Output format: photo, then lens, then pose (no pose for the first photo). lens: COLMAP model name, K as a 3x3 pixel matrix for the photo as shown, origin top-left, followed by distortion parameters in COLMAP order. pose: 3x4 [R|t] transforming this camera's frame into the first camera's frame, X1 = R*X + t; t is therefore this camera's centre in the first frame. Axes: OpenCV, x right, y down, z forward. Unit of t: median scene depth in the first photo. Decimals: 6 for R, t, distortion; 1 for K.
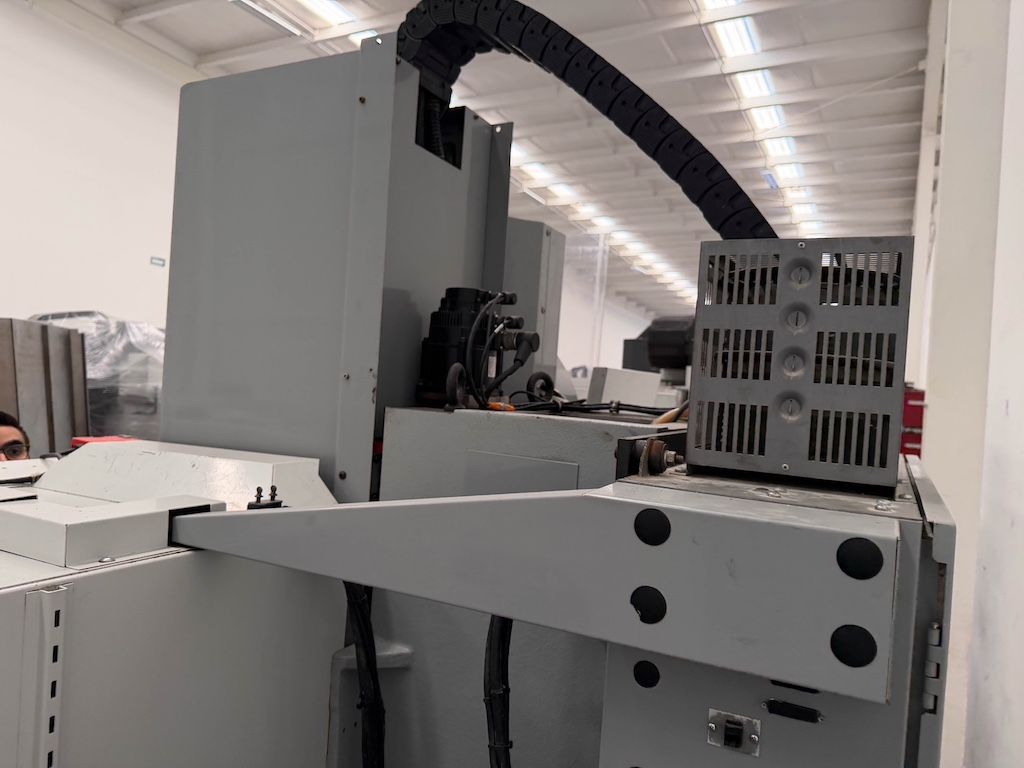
lens RADIAL K [[724.3, 0, 512.0], [0, 724.3, 384.0], [0, 0, 1]] dist [0.179236, -0.330557]
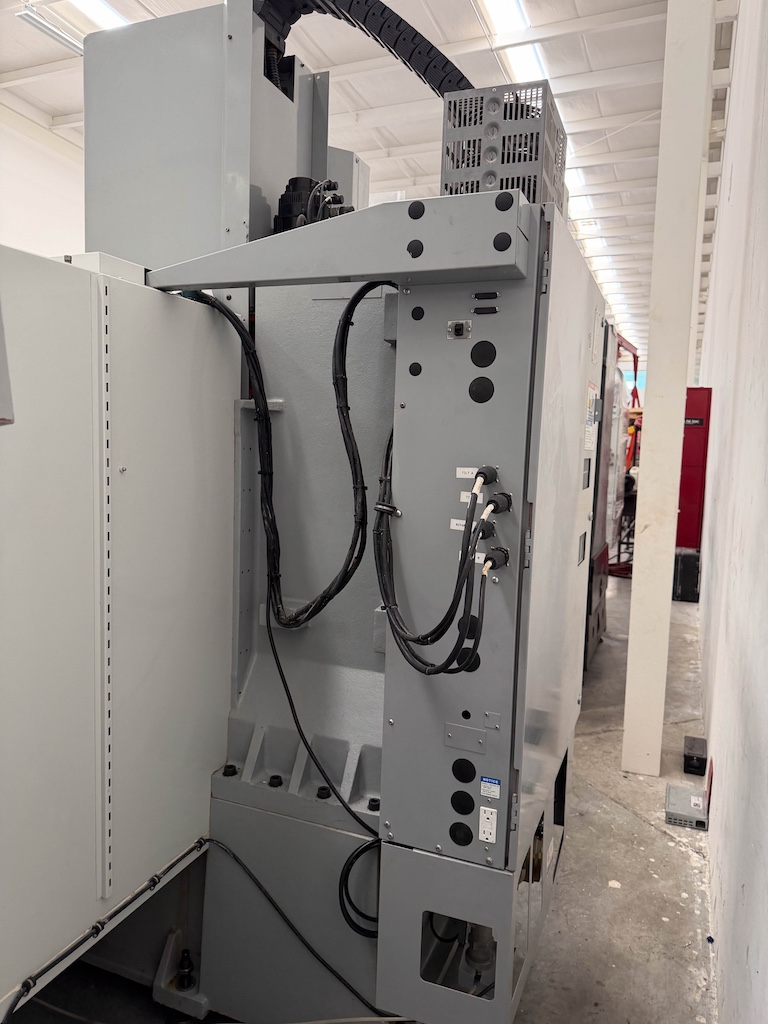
lens RADIAL K [[721.9, 0, 384.0], [0, 721.9, 512.0], [0, 0, 1]] dist [0.033583, -0.056681]
pose [[0.995670, -0.040890, 0.083479, -0.051583], [0.031501, 0.993339, 0.110842, 0.386110], [-0.087456, -0.107732, 0.990326, -0.537031]]
